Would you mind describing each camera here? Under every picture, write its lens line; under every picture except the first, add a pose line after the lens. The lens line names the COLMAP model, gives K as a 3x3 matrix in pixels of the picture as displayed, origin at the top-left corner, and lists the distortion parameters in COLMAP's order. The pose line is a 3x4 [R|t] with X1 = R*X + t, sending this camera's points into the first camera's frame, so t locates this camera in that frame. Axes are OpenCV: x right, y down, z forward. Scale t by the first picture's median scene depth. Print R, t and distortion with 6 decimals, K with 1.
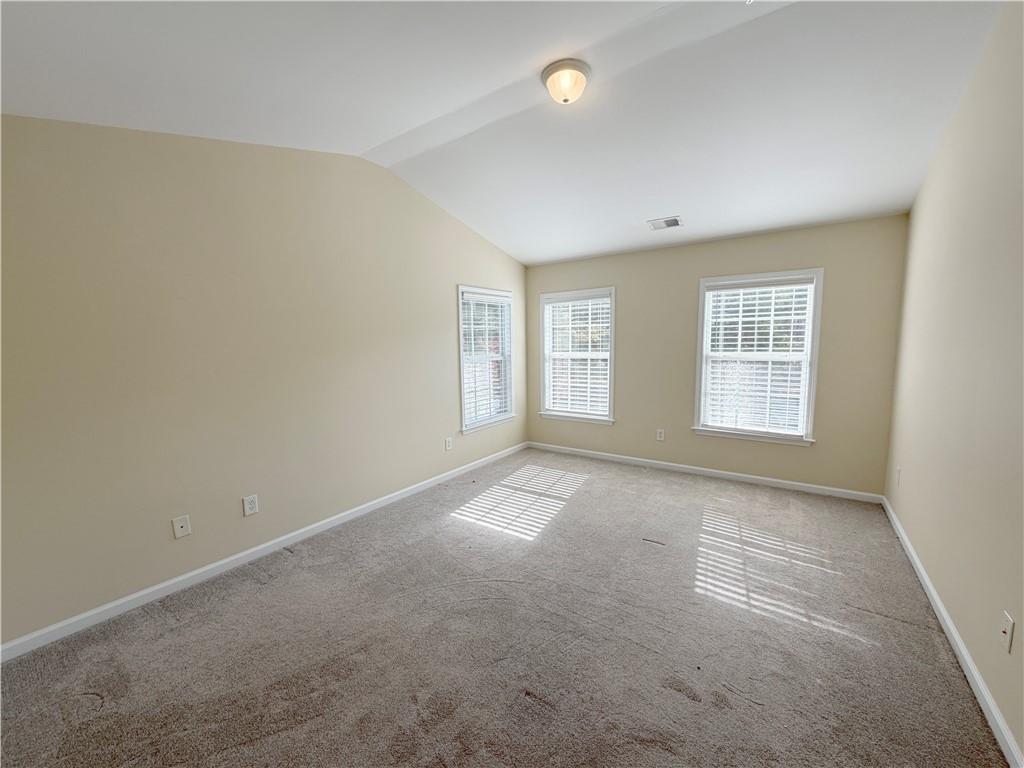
lens RADIAL K [[407.3, 0, 508.7], [0, 407.3, 384.0], [0, 0, 1]] dist [0.000773, 0.000015]
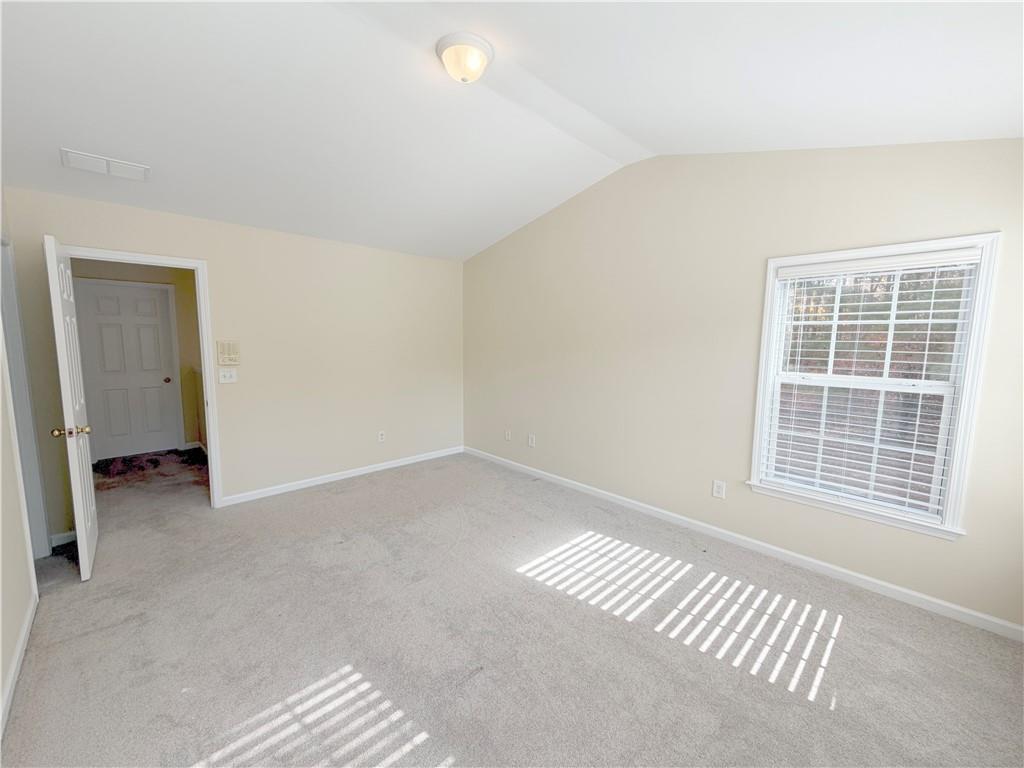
lens RADIAL K [[414.1, 0, 510.7], [0, 414.1, 382.4], [0, 0, 1]] dist [0.001248, 0.000122]
pose [[-0.191757, 0.119969, -0.974082, 0.714038], [-0.115351, 0.982867, 0.143759, -0.116421], [0.974640, 0.139928, -0.174633, 0.878667]]
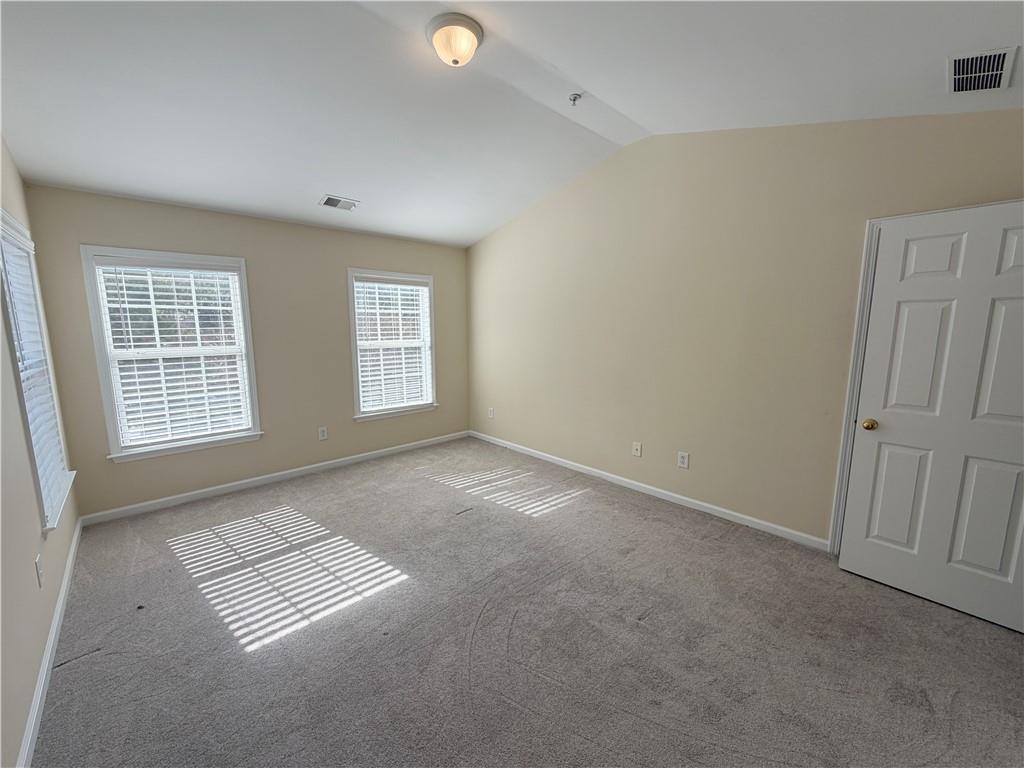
lens RADIAL K [[404.6, 0, 505.1], [0, 404.6, 385.3], [0, 0, 1]] dist [0.000459, 0.000061]
pose [[0.216658, -0.126475, 0.968020, -0.504094], [0.108741, 0.988529, 0.104817, -0.041276], [-0.970173, 0.082554, 0.227926, 0.487602]]
